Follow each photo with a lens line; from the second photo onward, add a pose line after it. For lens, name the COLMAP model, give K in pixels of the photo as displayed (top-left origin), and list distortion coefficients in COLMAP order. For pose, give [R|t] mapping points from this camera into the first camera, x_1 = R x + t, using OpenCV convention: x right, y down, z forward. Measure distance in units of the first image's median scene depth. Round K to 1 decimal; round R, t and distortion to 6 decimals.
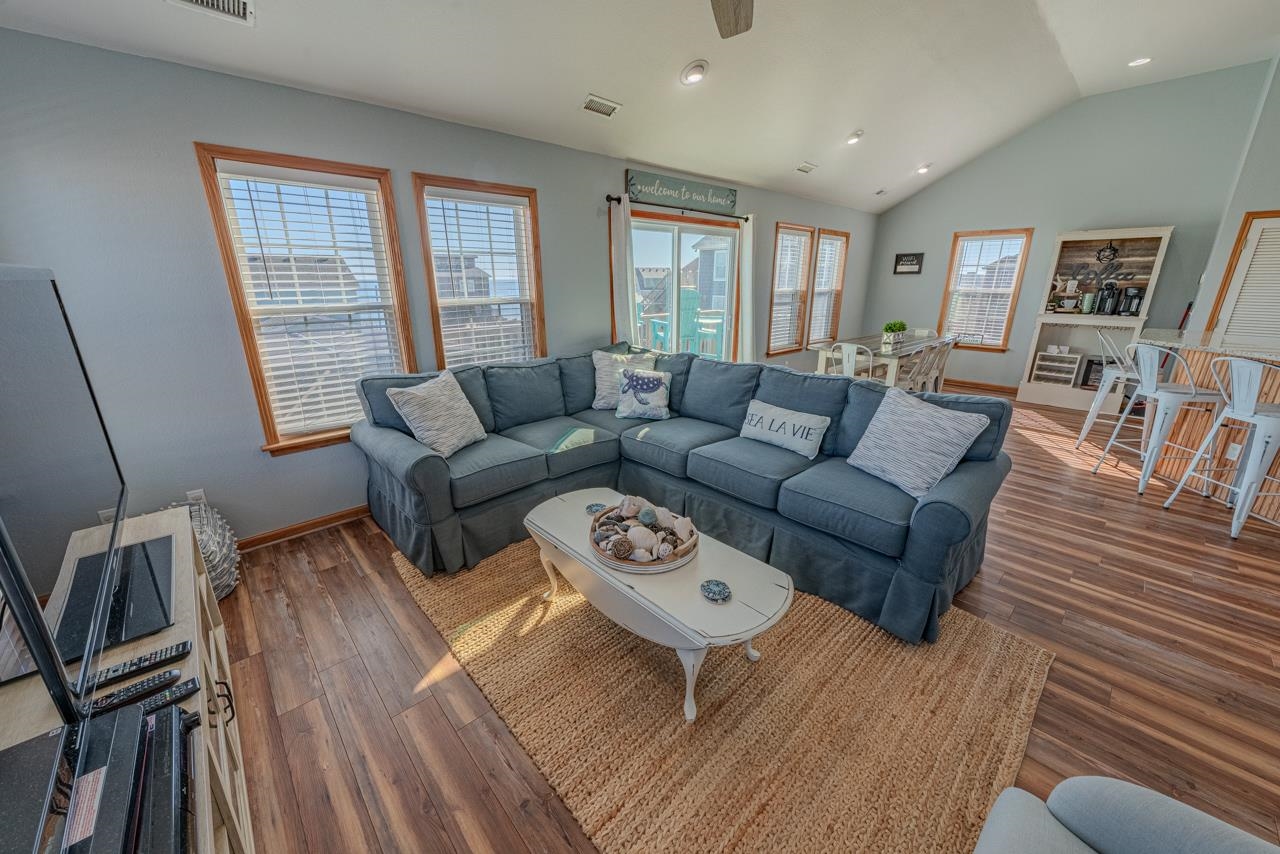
lens RADIAL K [[479.1, 0, 641.8], [0, 479.1, 424.9], [0, 0, 1]] dist [-0.000245, -0.000300]
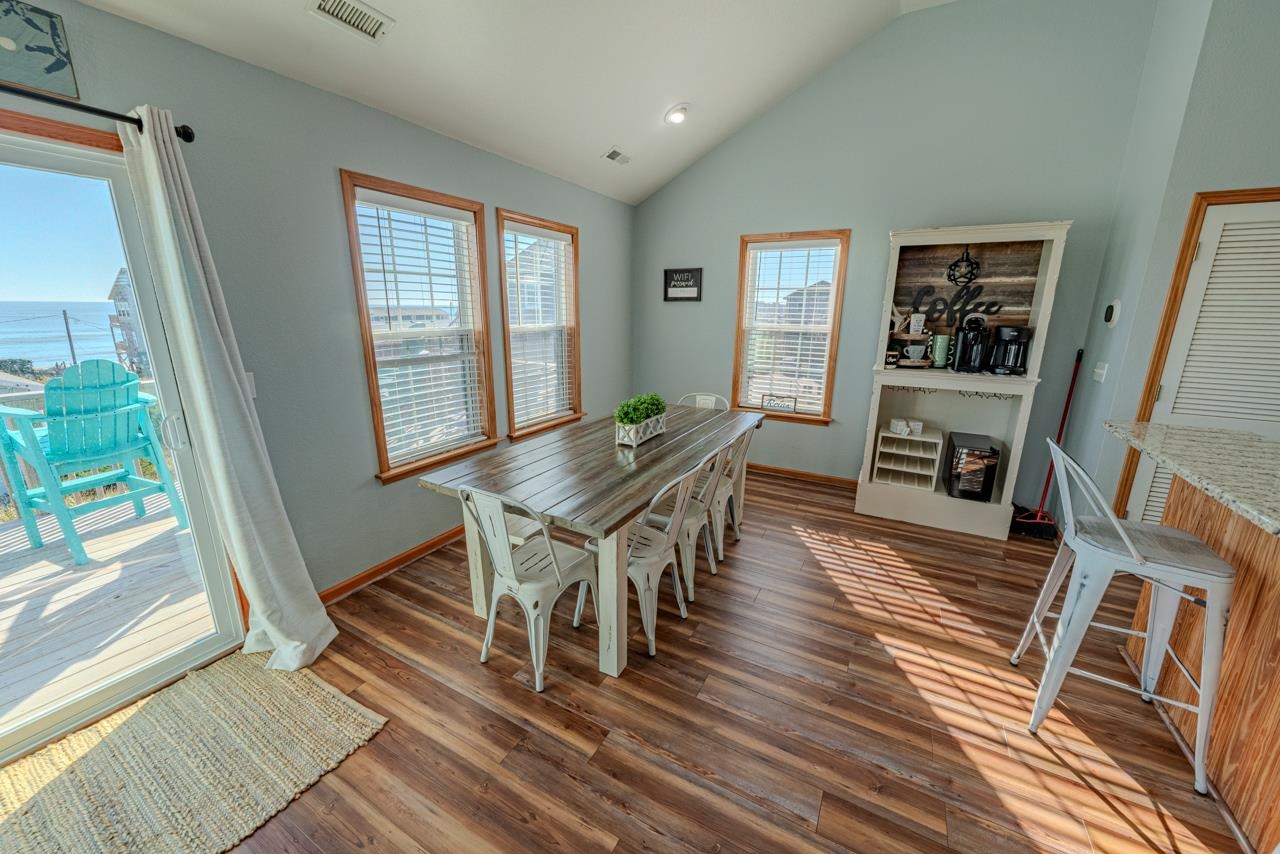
lens RADIAL K [[479.1, 0, 647.4], [0, 479.1, 426.7], [0, 0, 1]] dist [-0.000245, -0.000300]
pose [[0.947651, -0.069658, 0.311616, 0.378284], [0.084961, 0.995741, -0.035786, -0.165667], [-0.307797, 0.060388, 0.949534, 0.535006]]
